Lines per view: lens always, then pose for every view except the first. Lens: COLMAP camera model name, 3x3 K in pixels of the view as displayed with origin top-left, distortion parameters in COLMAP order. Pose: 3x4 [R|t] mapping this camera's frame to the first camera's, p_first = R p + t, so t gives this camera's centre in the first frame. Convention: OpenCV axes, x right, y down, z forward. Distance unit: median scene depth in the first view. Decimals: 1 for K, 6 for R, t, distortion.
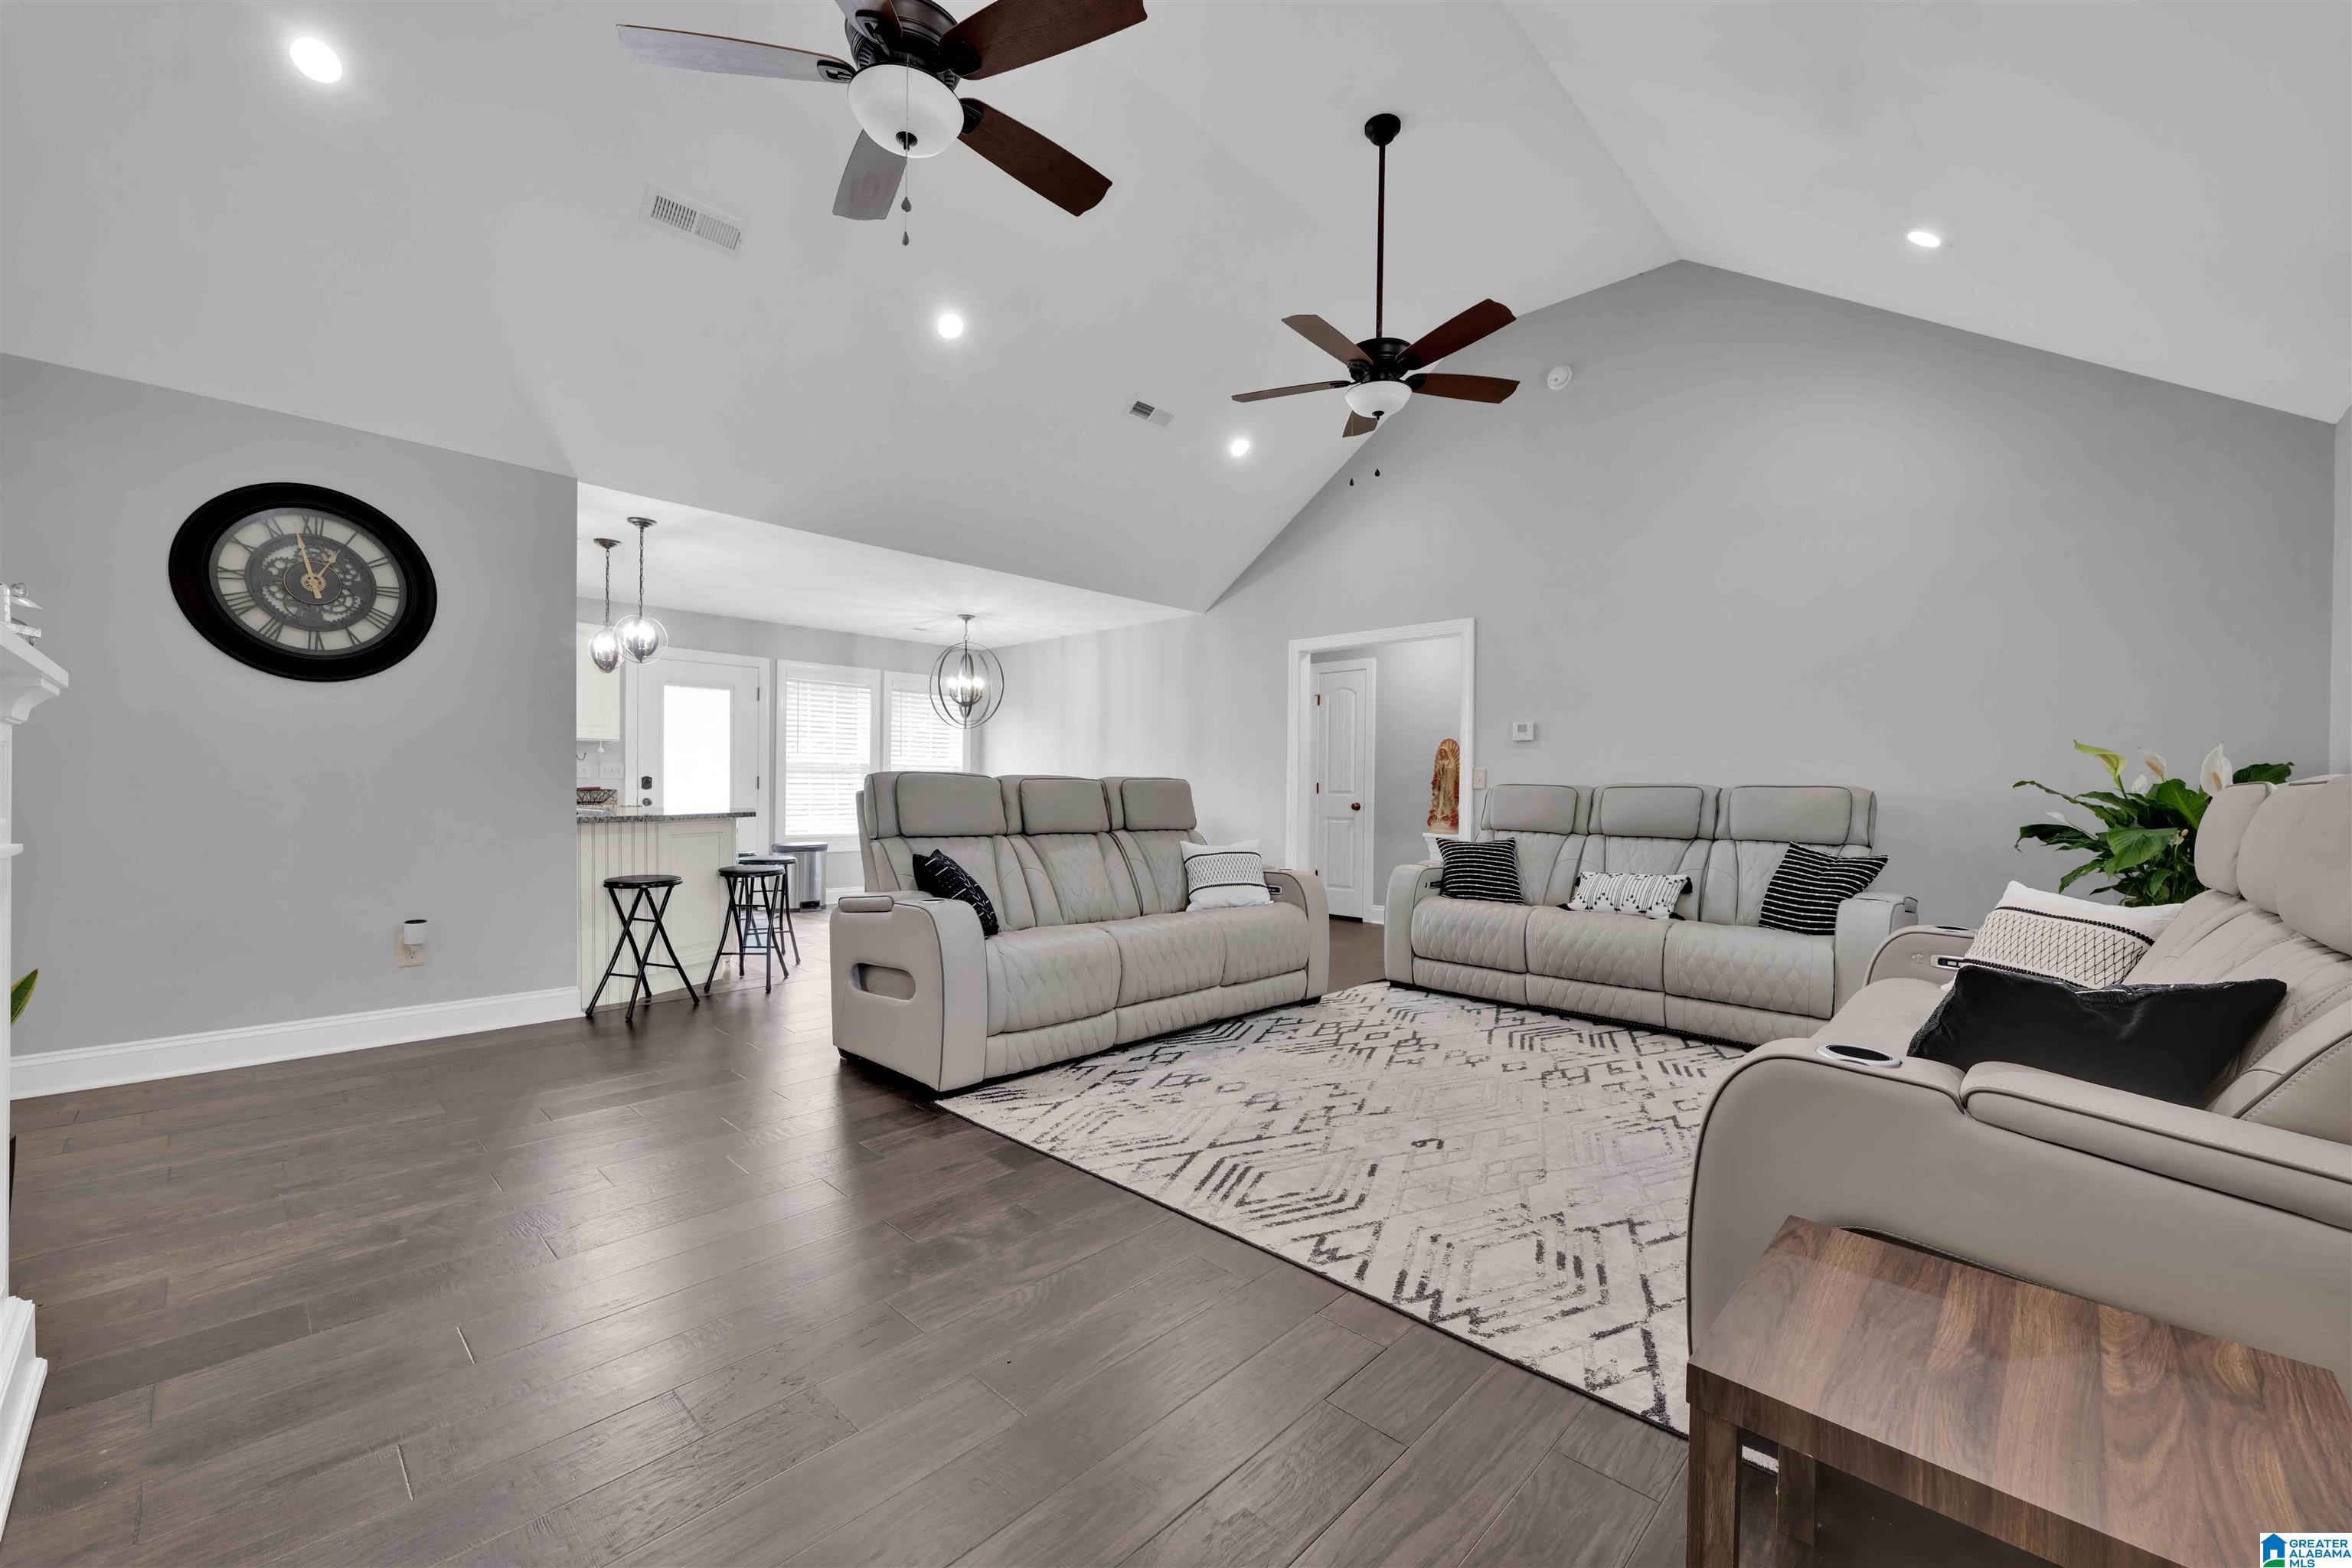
lens RADIAL K [[931.9, 0, 1176.0], [0, 931.9, 784.0], [0, 0, 1]] dist [-0.000496, -0.000004]
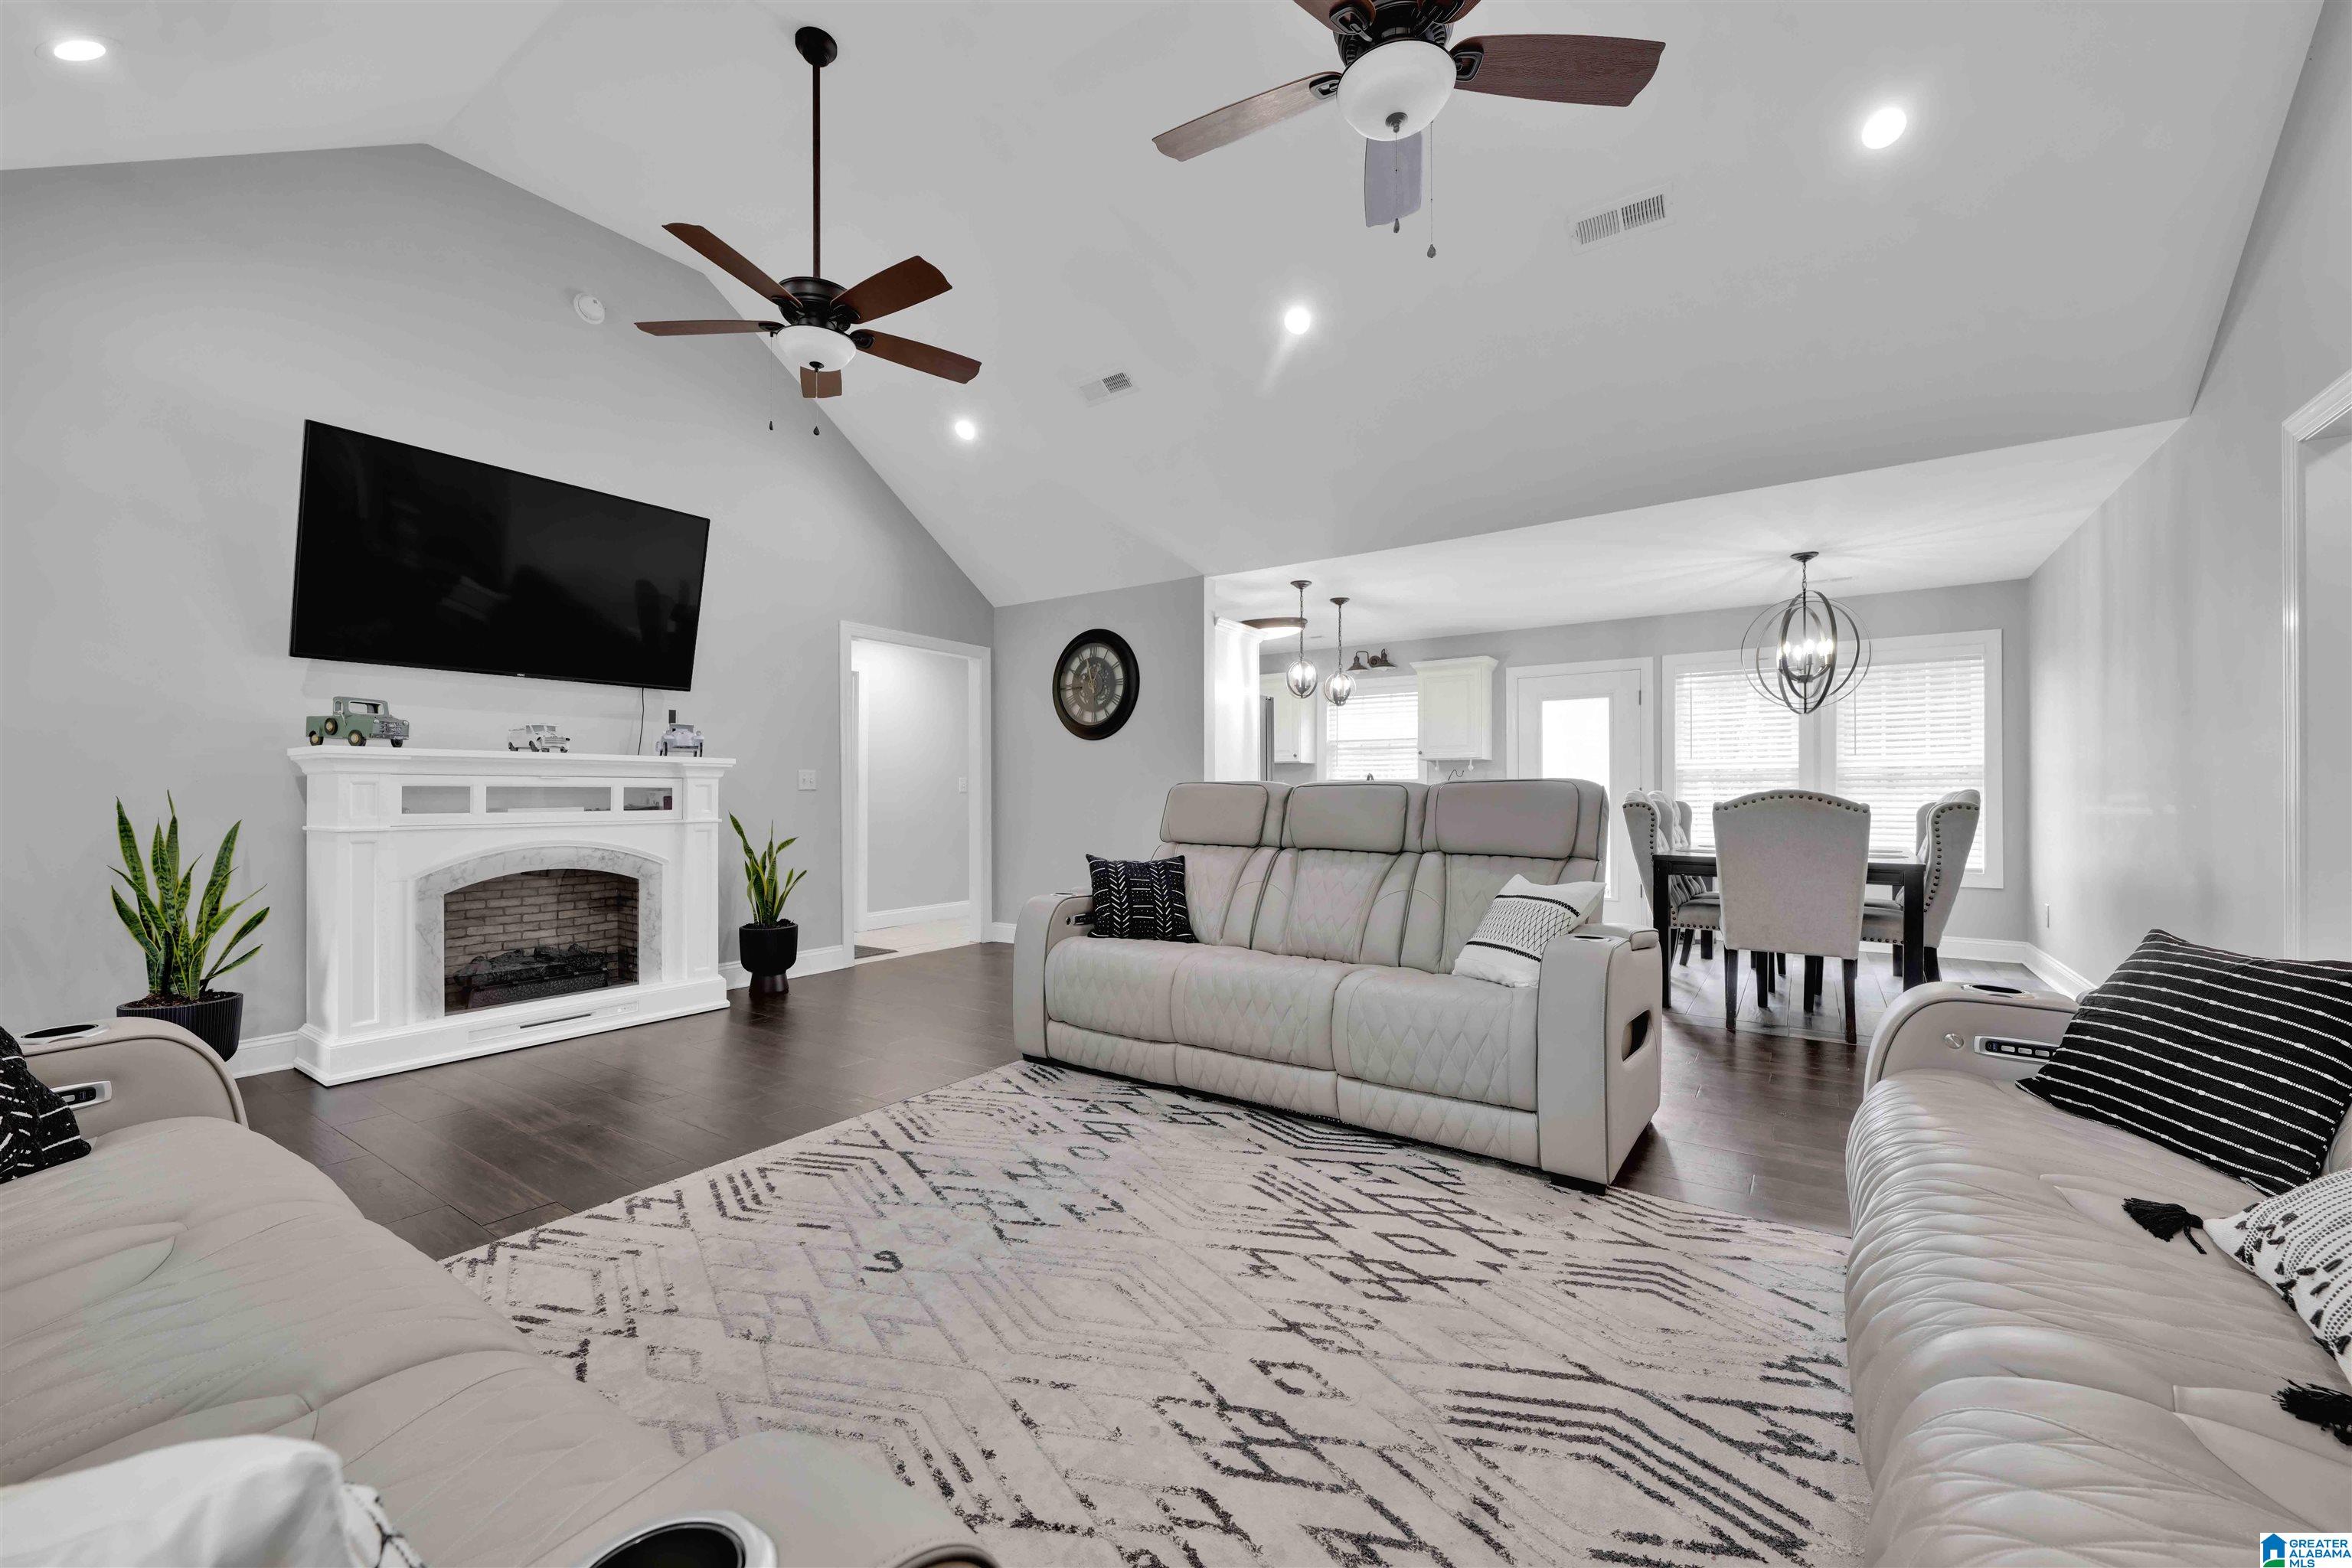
lens RADIAL K [[931.9, 0, 1176.0], [0, 931.9, 784.0], [0, 0, 1]] dist [-0.000496, -0.000004]
pose [[0.153614, -0.023308, -0.987856, 0.827810], [0.007477, 0.999721, -0.022426, 0.013251], [0.988103, -0.003942, 0.153745, 0.871291]]
